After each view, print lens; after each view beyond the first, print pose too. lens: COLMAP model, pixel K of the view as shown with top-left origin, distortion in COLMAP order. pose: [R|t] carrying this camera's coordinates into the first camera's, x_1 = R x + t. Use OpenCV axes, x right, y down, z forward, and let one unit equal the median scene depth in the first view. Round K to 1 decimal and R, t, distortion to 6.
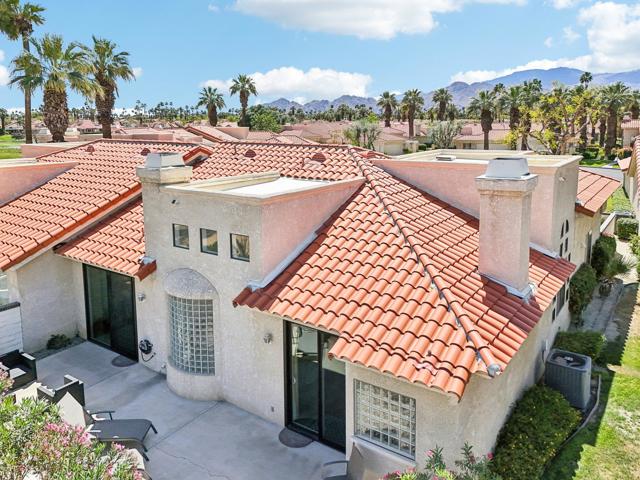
lens RADIAL K [[490.0, 0, 320.0], [0, 490.0, 240.0], [0, 0, 1]] dist [0.076017, -0.079641]
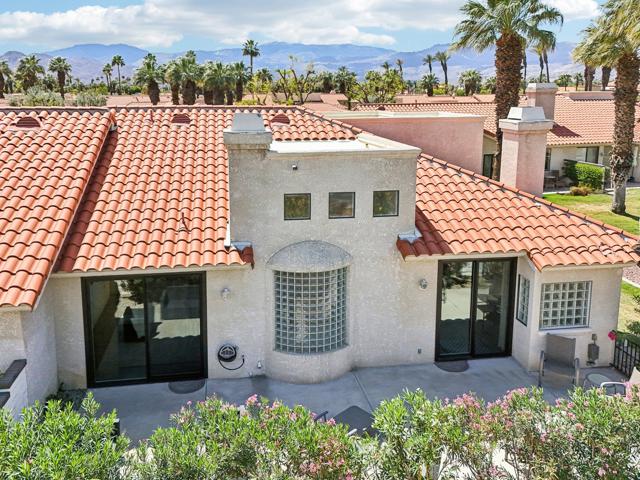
lens RADIAL K [[496.5, 0, 295.8], [0, 496.5, 219.3], [0, 0, 1]] dist [0.072827, -0.091308]
pose [[0.733646, -0.161703, 0.660012, -0.819465], [0.157528, 0.985287, 0.066293, -0.041636], [-0.661021, 0.055335, 0.748325, 0.310003]]
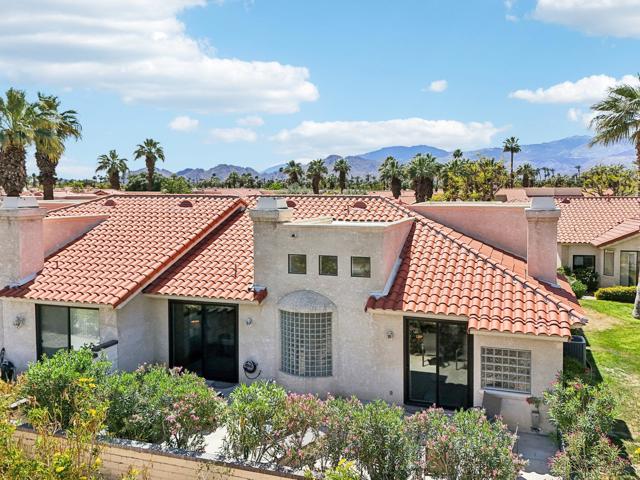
lens RADIAL K [[495.1, 0, 360.2], [0, 495.1, 267.5], [0, 0, 1]] dist [0.047146, -0.000330]
pose [[0.951899, -0.042191, 0.303492, -0.471864], [0.067324, 0.995070, -0.072827, 0.093337], [-0.298923, 0.089757, 0.950047, -0.192823]]
